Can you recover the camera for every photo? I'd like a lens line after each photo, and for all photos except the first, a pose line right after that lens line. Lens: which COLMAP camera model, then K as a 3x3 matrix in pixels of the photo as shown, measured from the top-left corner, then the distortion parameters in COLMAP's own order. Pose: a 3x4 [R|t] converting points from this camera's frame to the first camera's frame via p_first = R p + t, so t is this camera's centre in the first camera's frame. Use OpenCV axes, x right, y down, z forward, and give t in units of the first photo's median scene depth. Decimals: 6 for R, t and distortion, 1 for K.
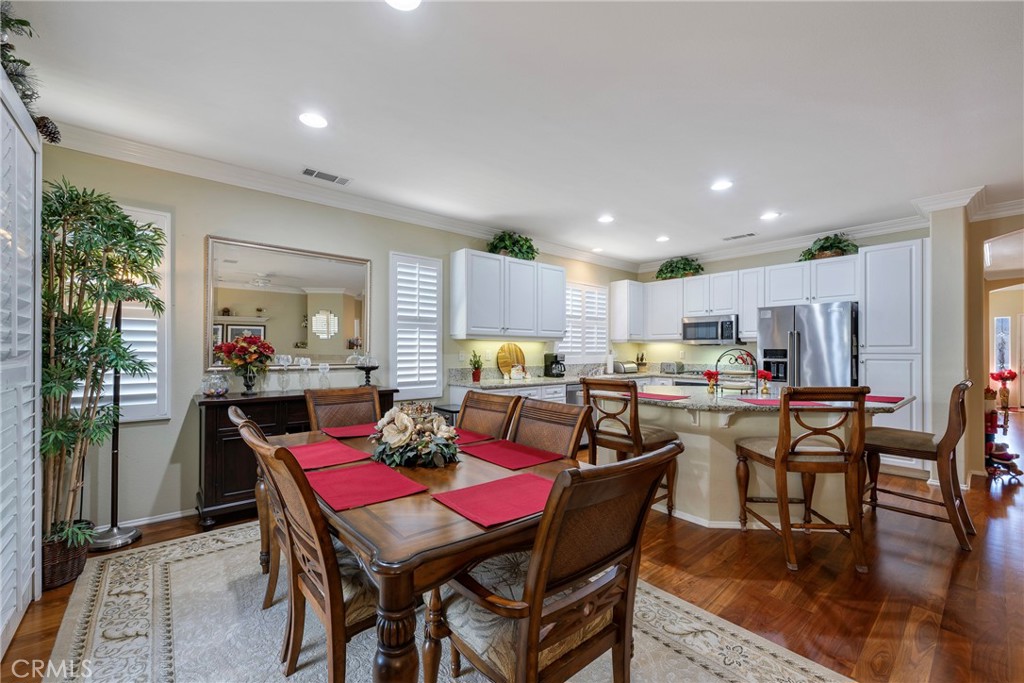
lens RADIAL K [[411.8, 0, 503.3], [0, 411.8, 350.6], [0, 0, 1]] dist [0.000617, 0.000327]
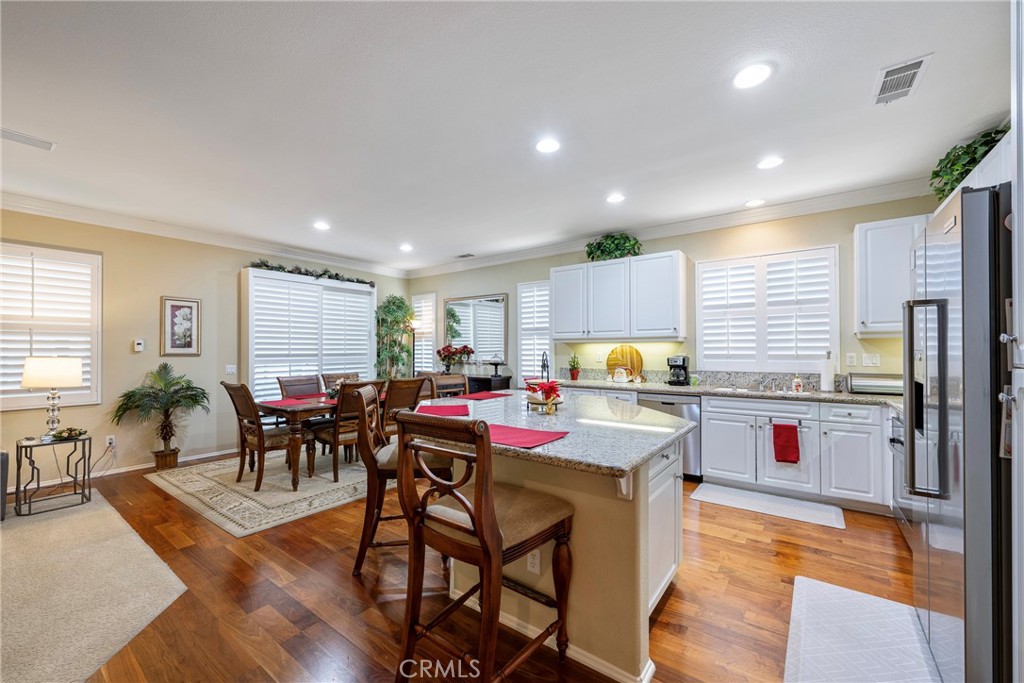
lens RADIAL K [[404.3, 0, 511.1], [0, 404.3, 348.5], [0, 0, 1]] dist [-0.000828, 0.000162]
pose [[0.234356, -0.008365, -0.972115, 0.906648], [0.001877, 0.999965, -0.008152, -0.002585], [0.972149, 0.000086, 0.234364, 0.535441]]
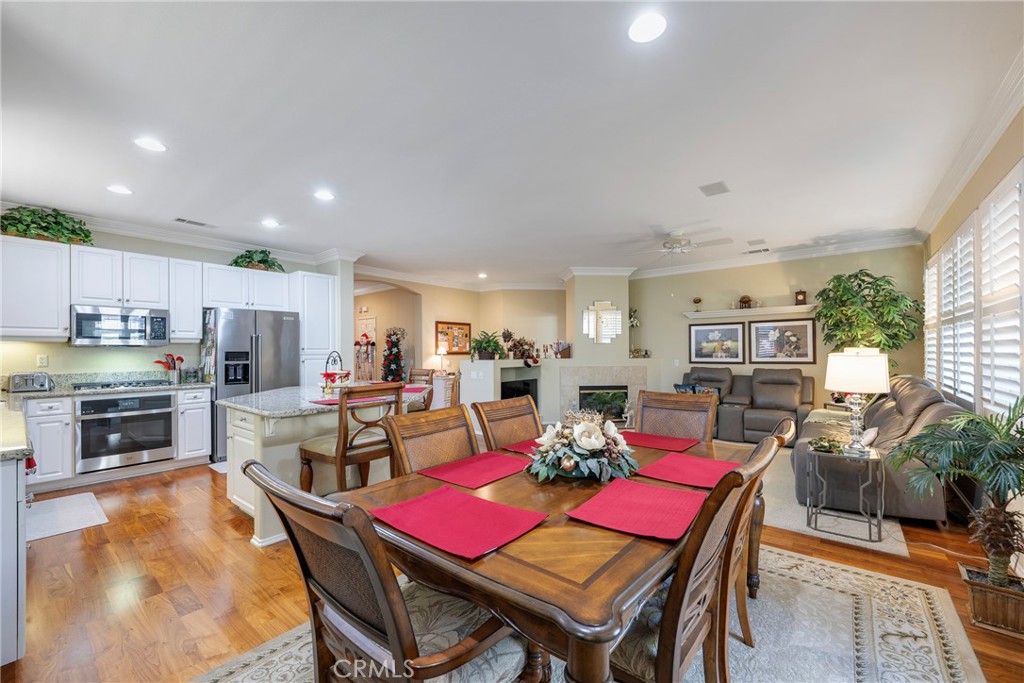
lens RADIAL K [[408.0, 0, 511.1], [0, 408.0, 350.3], [0, 0, 1]] dist [-0.000800, 0.000371]
pose [[-0.184049, 0.000897, 0.982917, -0.414302], [0.005527, 0.999985, 0.000122, -0.002554], [-0.982901, 0.005455, -0.184052, 0.518694]]
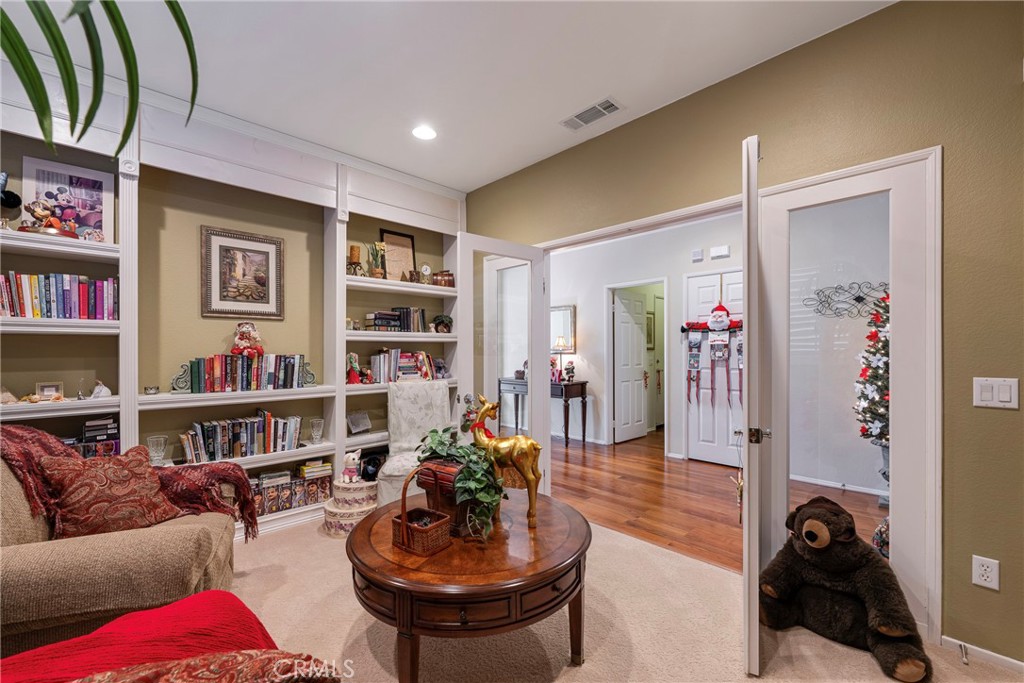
lens RADIAL K [[411.3, 0, 512.5], [0, 411.3, 353.6], [0, 0, 1]] dist [0.001260, 0.000211]
pose [[-0.074400, -0.004151, 0.997220, 0.712941], [0.006819, 0.999966, 0.004671, 0.011379], [-0.997205, 0.007147, -0.074369, 1.318757]]
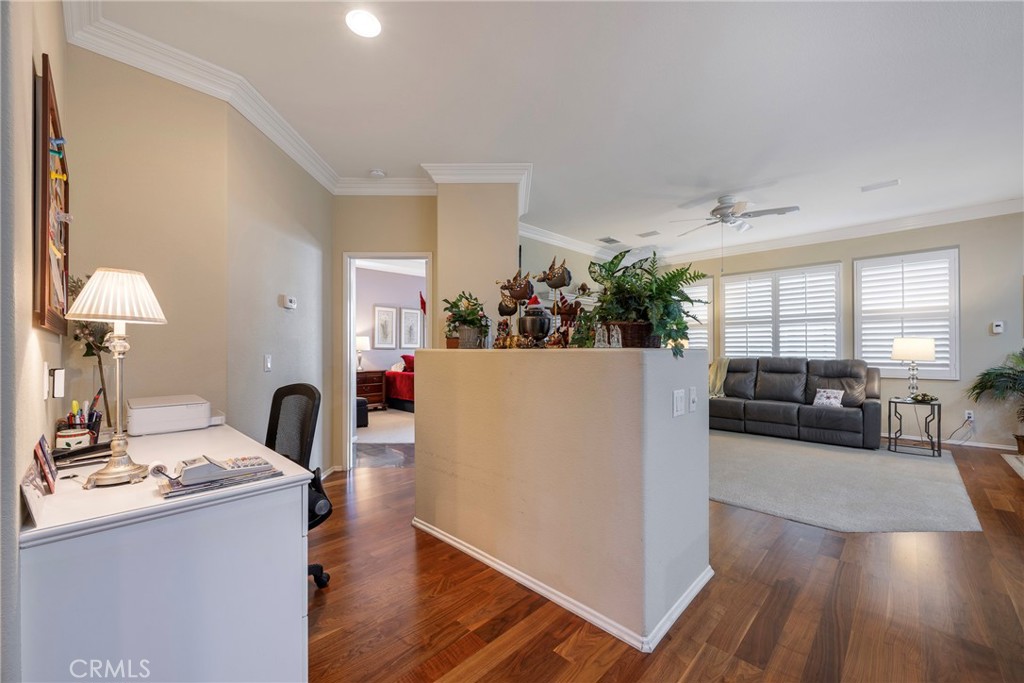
lens RADIAL K [[404.3, 0, 511.1], [0, 404.3, 348.5], [0, 0, 1]] dist [-0.000828, 0.000162]
pose [[-0.995037, 0.003492, -0.099444, 1.024396], [0.003753, 0.999990, -0.002438, 0.027326], [0.099435, -0.002799, -0.995040, 0.736742]]
